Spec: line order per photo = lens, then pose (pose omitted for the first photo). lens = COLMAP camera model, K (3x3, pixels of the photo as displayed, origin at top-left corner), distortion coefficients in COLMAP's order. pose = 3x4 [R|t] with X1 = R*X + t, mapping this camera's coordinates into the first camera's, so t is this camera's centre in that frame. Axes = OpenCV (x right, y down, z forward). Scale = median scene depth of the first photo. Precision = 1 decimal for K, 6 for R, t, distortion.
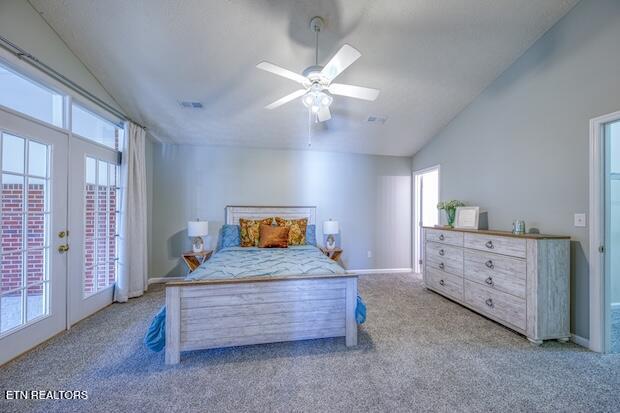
lens RADIAL K [[214.4, 0, 309.4], [0, 214.4, 210.9], [0, 0, 1]] dist [-0.000434, -0.000303]
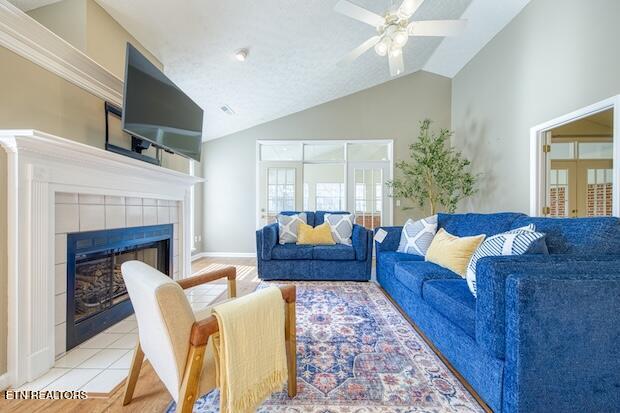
lens RADIAL K [[221.1, 0, 310.8], [0, 221.1, 209.3], [0, 0, 1]] dist [0.001474, 0.000100]
pose [[-0.182255, 0.001540, -0.983250, 1.099465], [0.006351, 0.999980, 0.000389, 0.059939], [0.983231, -0.006174, -0.182261, -0.860373]]
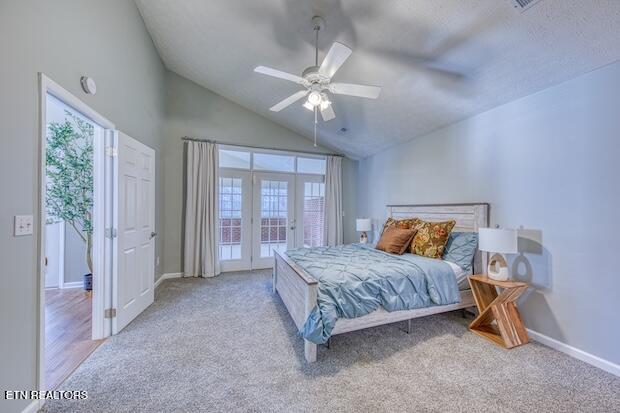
lens RADIAL K [[214.4, 0, 311.6], [0, 214.4, 209.5], [0, 0, 1]] dist [-0.000434, -0.000303]
pose [[0.193194, -0.004222, -0.981152, 0.813070], [-0.001713, 0.999988, -0.004641, 0.002154], [0.981159, 0.002577, 0.193184, 0.626720]]
